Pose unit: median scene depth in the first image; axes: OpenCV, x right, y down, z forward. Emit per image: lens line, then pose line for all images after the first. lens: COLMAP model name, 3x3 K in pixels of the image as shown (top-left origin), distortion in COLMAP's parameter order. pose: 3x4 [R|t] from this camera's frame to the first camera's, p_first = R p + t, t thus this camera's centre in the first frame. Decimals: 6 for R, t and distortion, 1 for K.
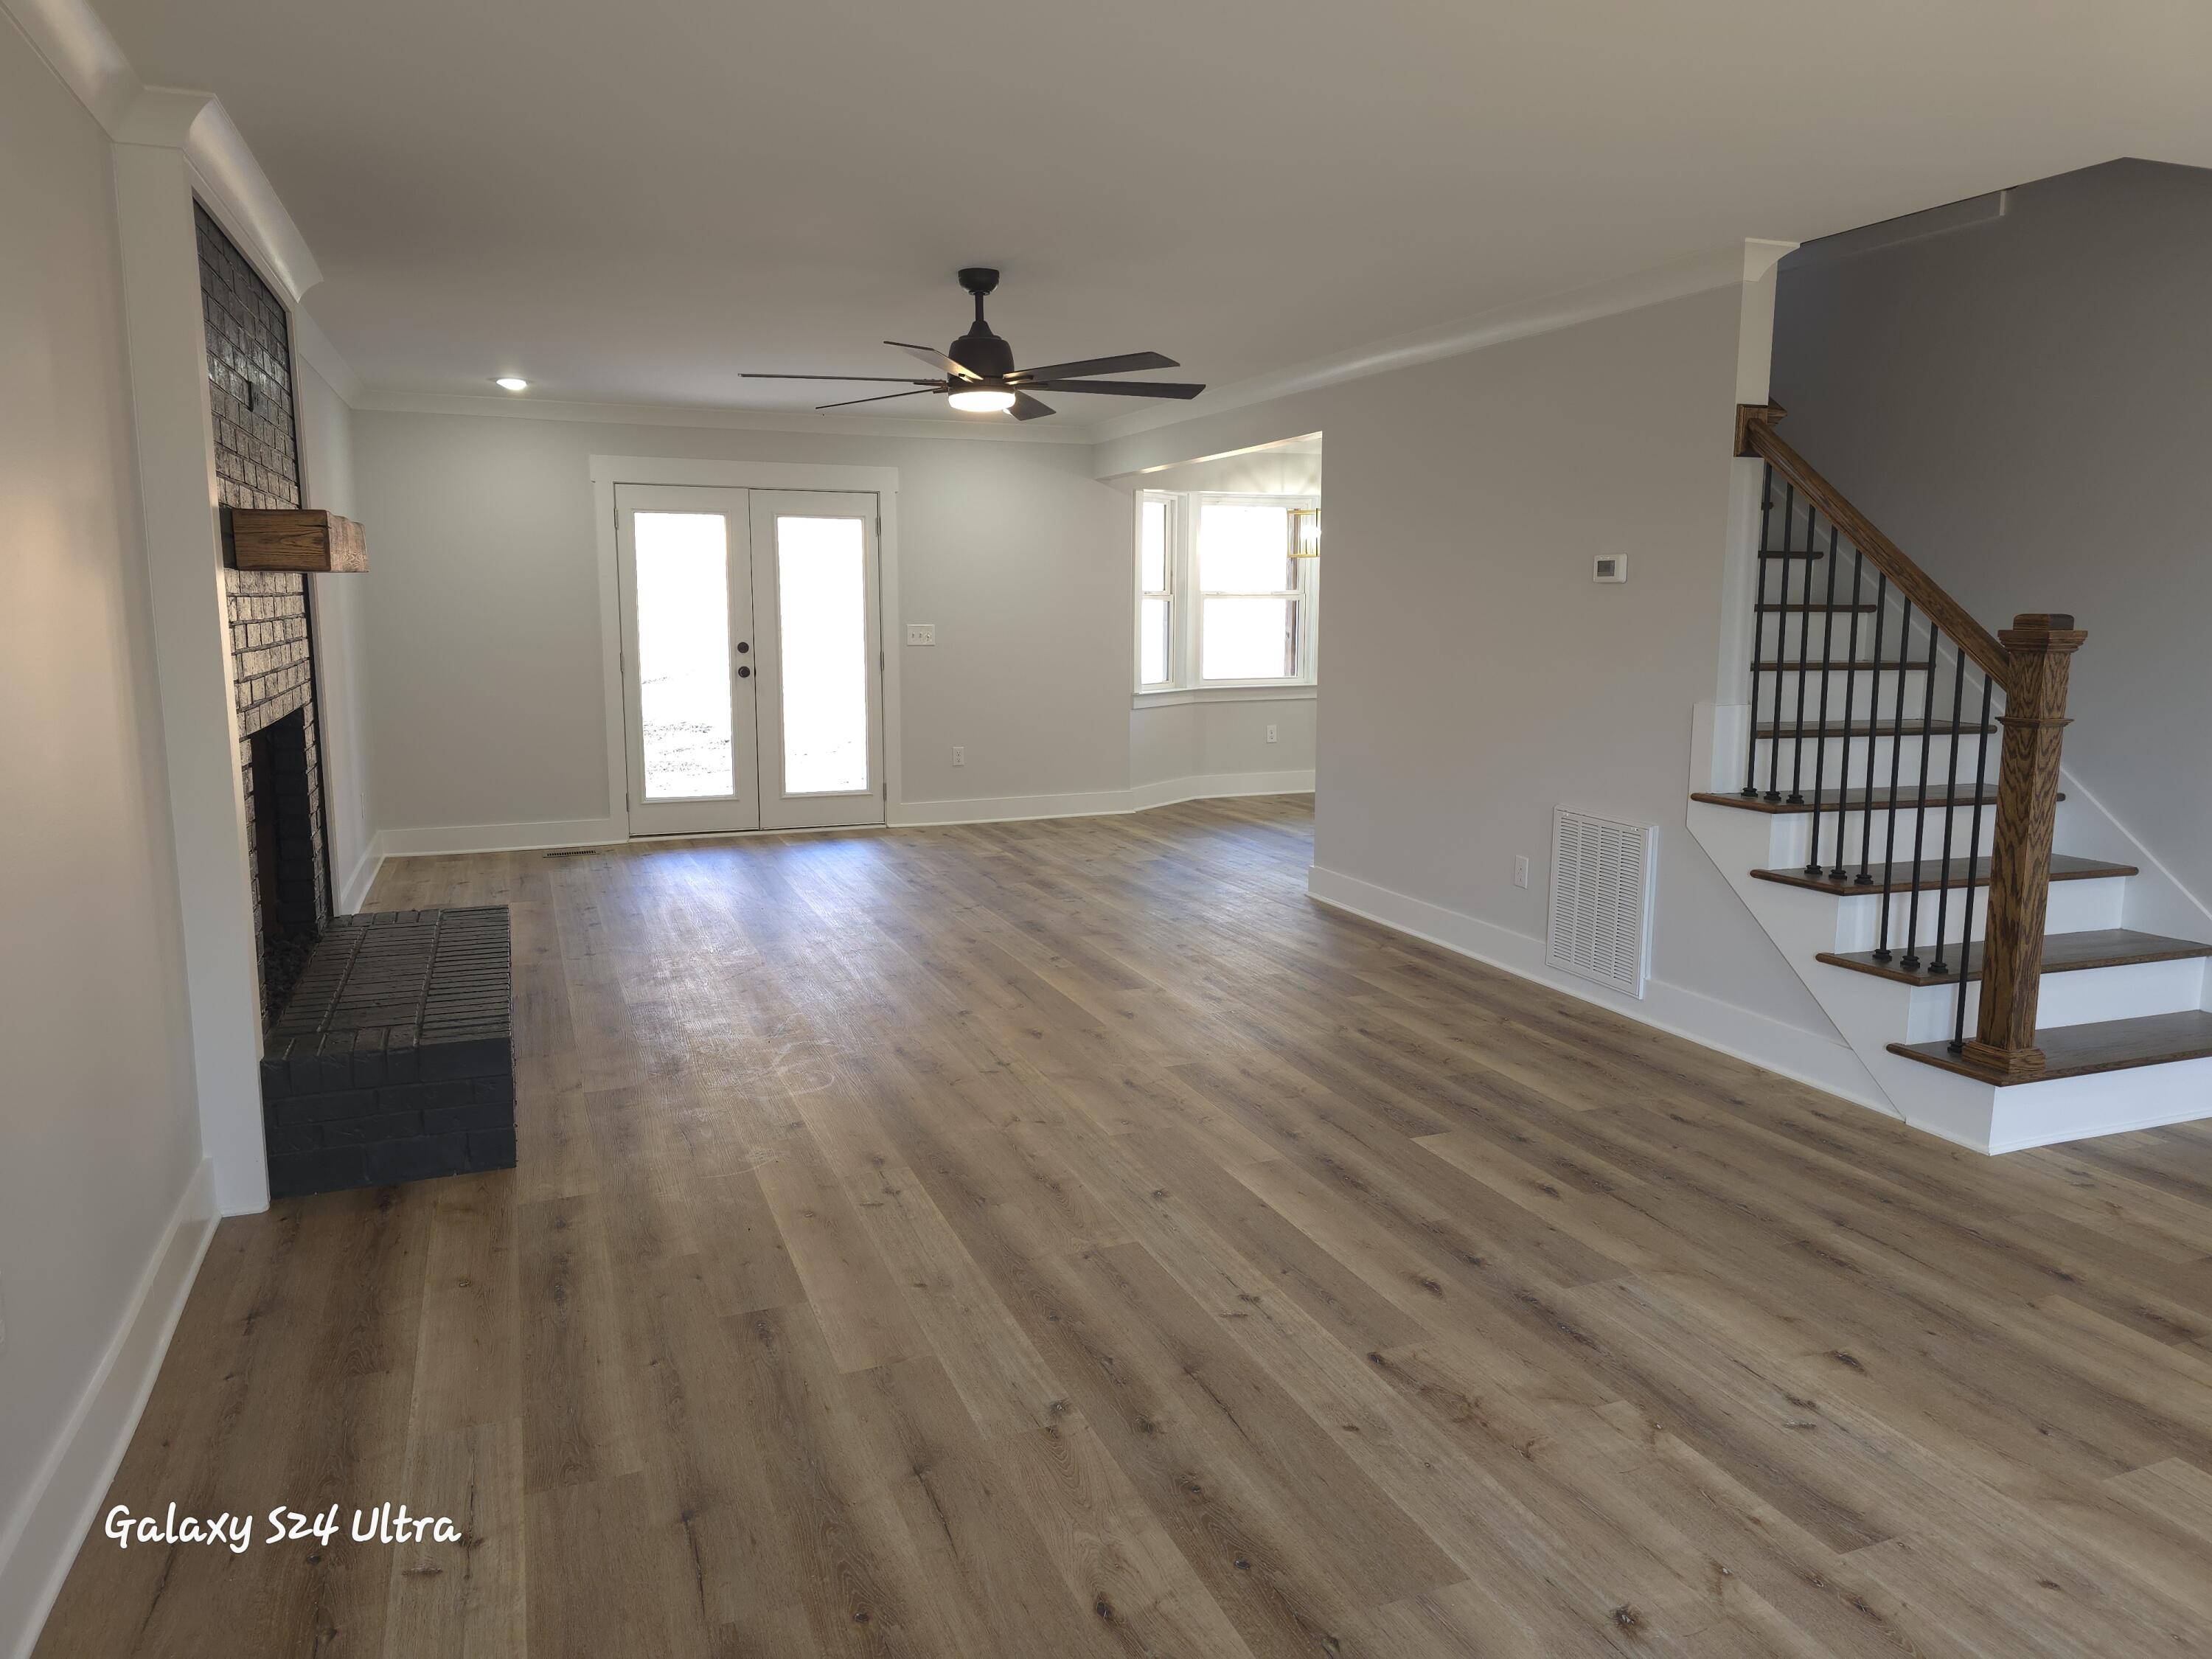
lens RADIAL K [[1474.2, 0, 1106.0], [0, 1474.2, 829.5], [0, 0, 1]] dist [0.063145, -0.068579]
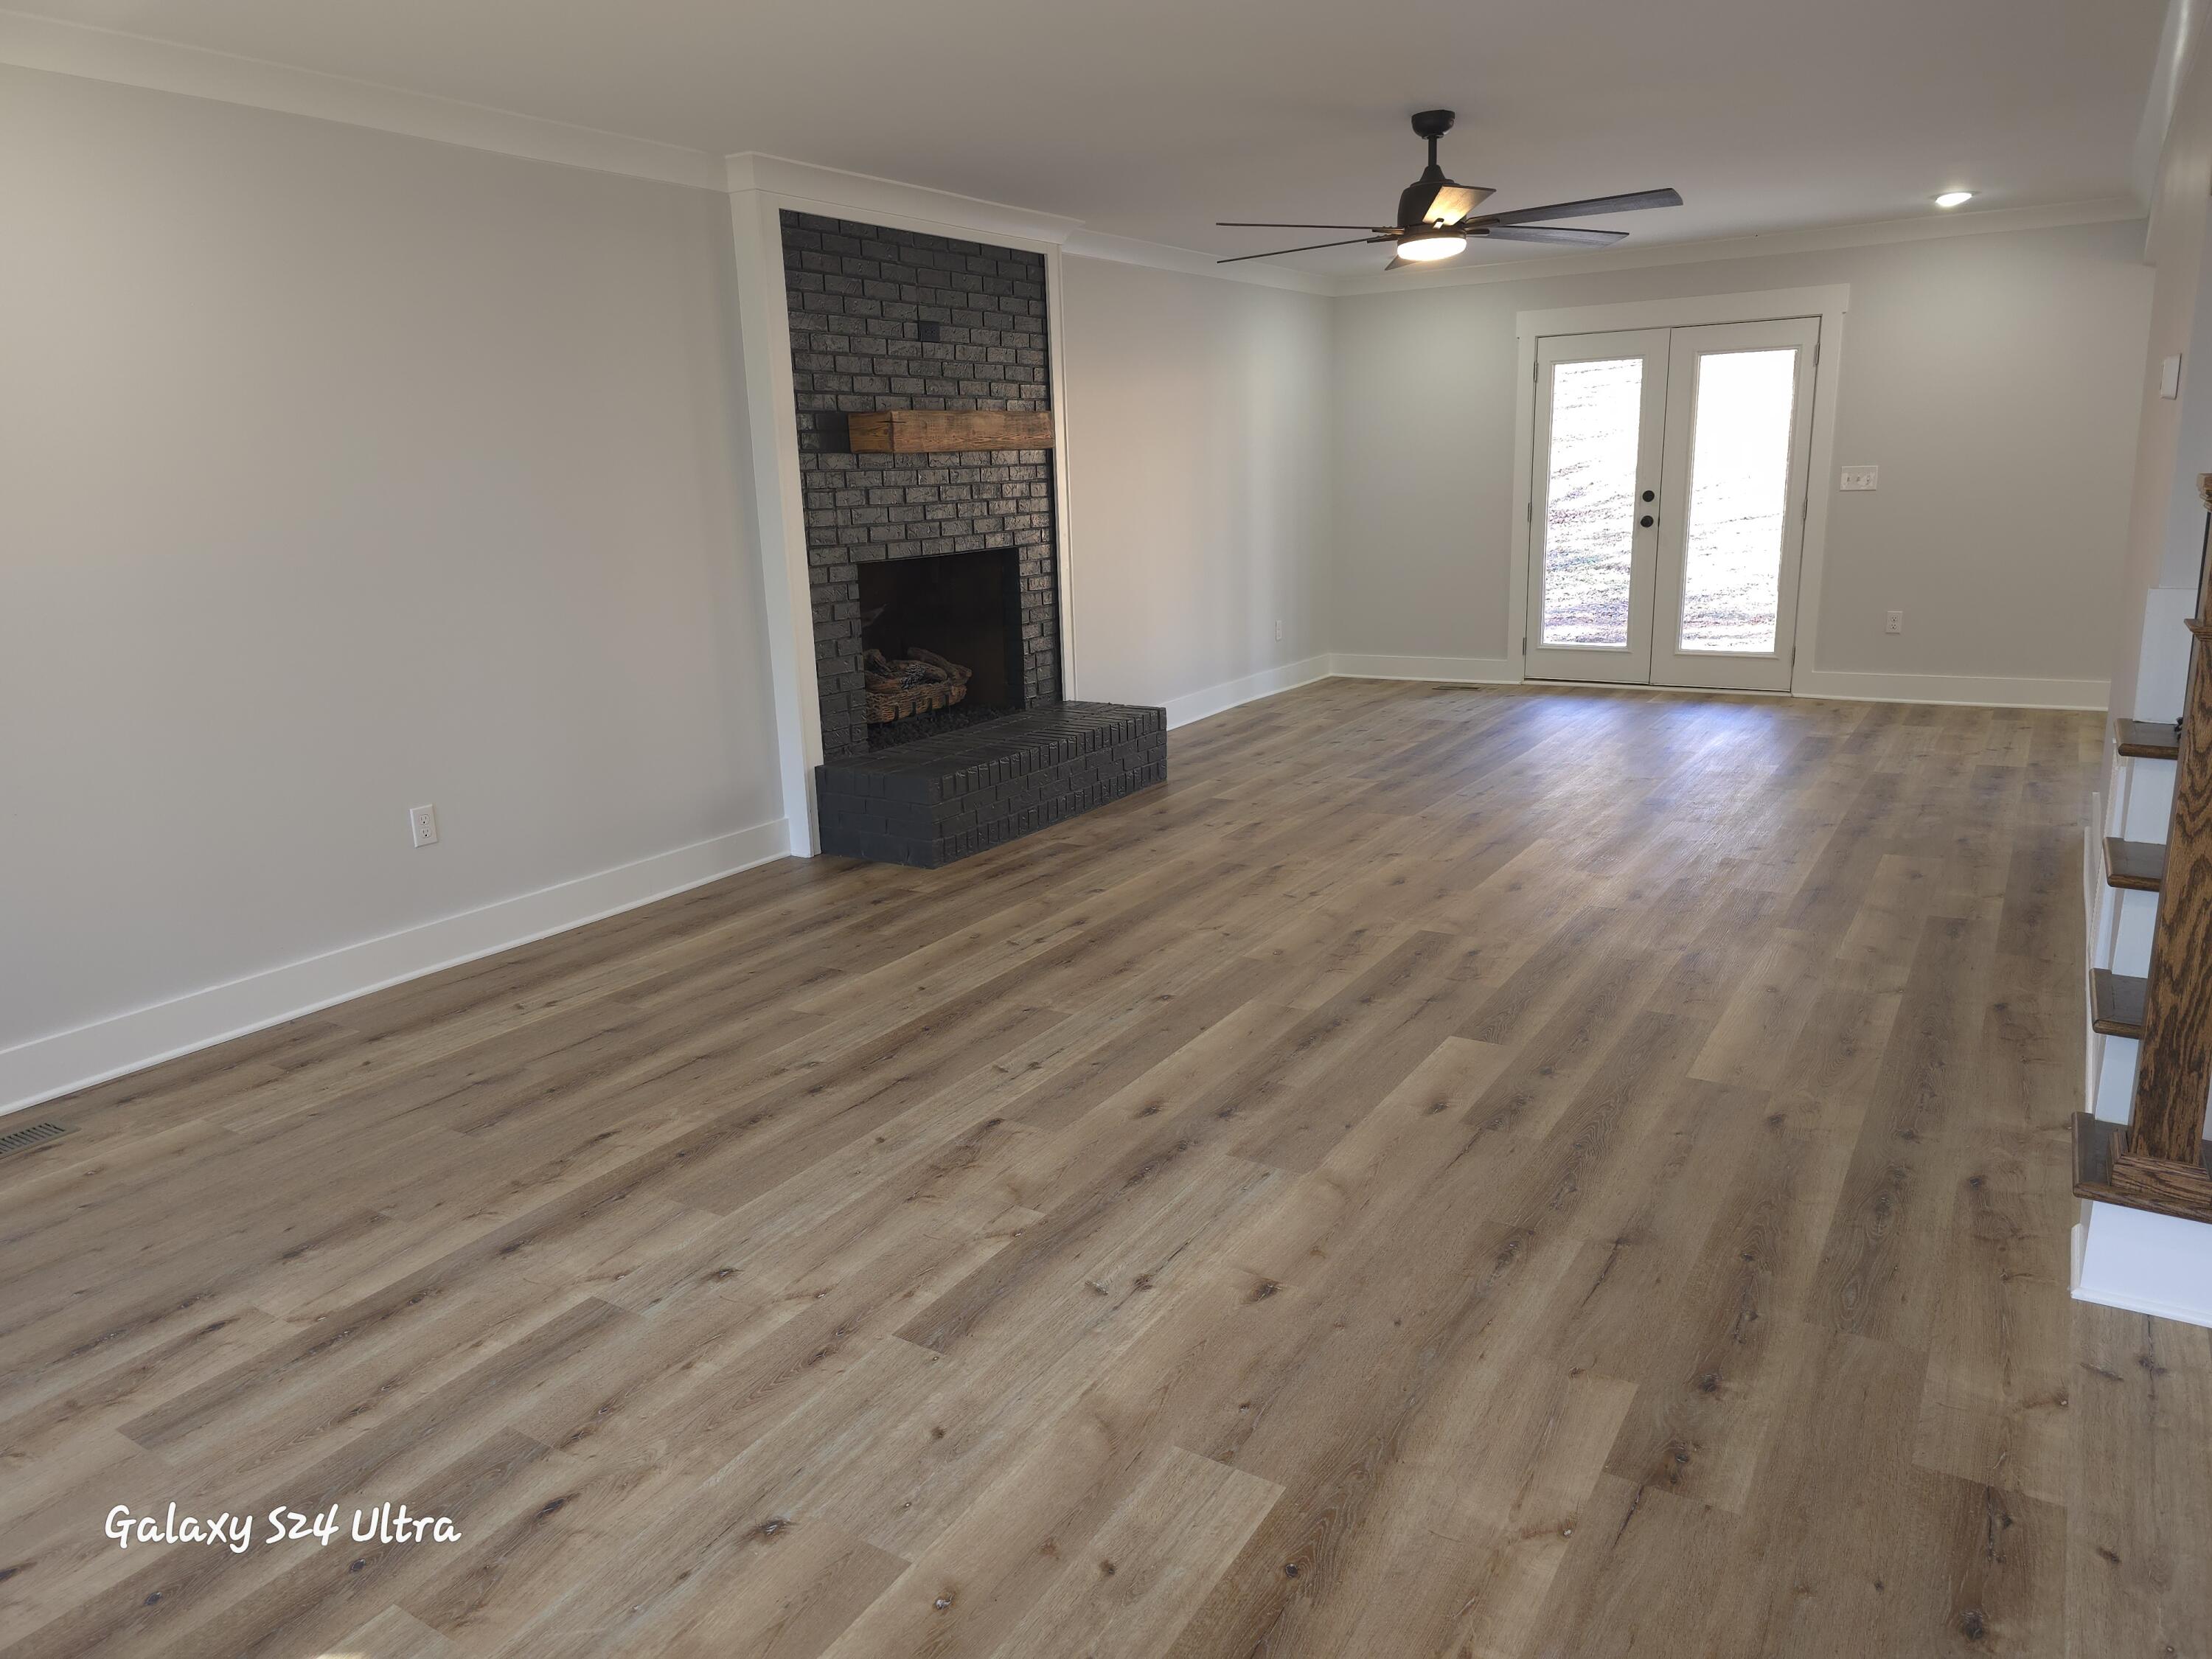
lens RADIAL K [[1474.2, 0, 1106.0], [0, 1474.2, 829.5], [0, 0, 1]] dist [0.063145, -0.068579]
pose [[0.591707, 0.175186, -0.786888, 0.794340], [-0.095171, 0.984457, 0.147607, -0.037652], [0.800515, -0.012451, 0.599183, 0.267197]]
